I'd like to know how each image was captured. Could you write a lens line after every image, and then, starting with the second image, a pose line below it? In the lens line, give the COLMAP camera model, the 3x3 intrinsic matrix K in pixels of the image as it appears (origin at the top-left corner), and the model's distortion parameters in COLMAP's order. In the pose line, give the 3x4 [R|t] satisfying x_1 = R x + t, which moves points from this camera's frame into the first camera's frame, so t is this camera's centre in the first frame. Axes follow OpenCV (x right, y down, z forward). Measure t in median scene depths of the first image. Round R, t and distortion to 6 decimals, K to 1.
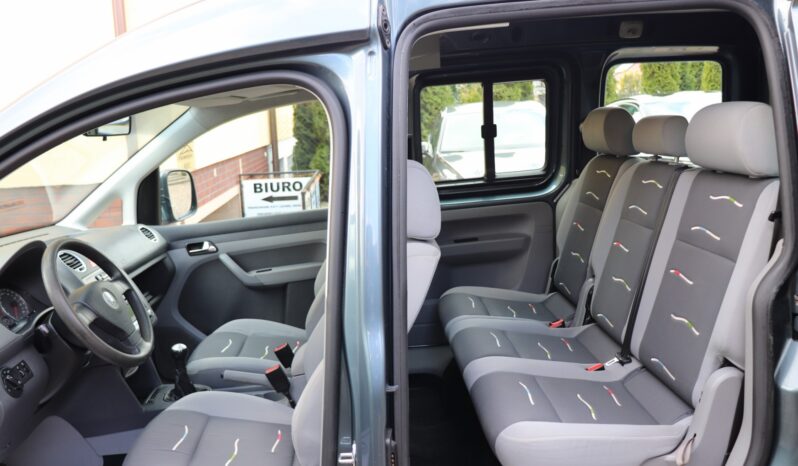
lens RADIAL K [[663.5, 0, 399.0], [0, 663.5, 233.0], [0, 0, 1]] dist [-0.183724, 0.162119]
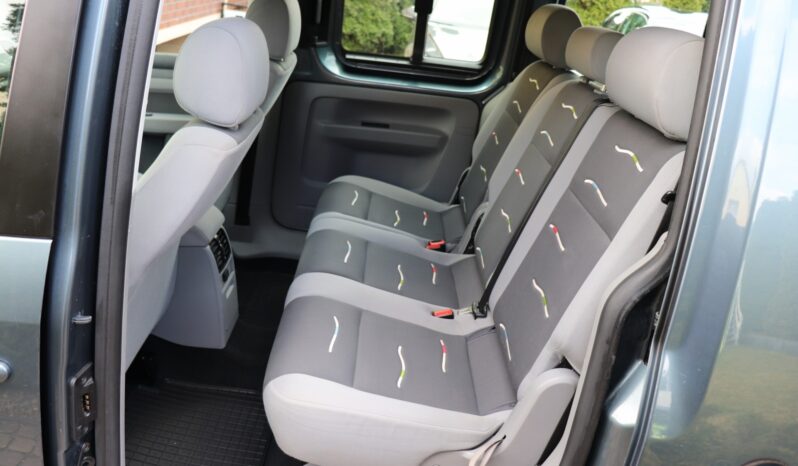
lens RADIAL K [[649.9, 0, 398.0], [0, 649.9, 219.7], [0, 0, 1]] dist [-0.184062, 0.149457]
pose [[0.979085, 0.201349, 0.029162, 0.170621], [-0.203194, 0.960563, 0.189821, -0.048746], [0.010208, -0.191776, 0.981386, 0.175303]]
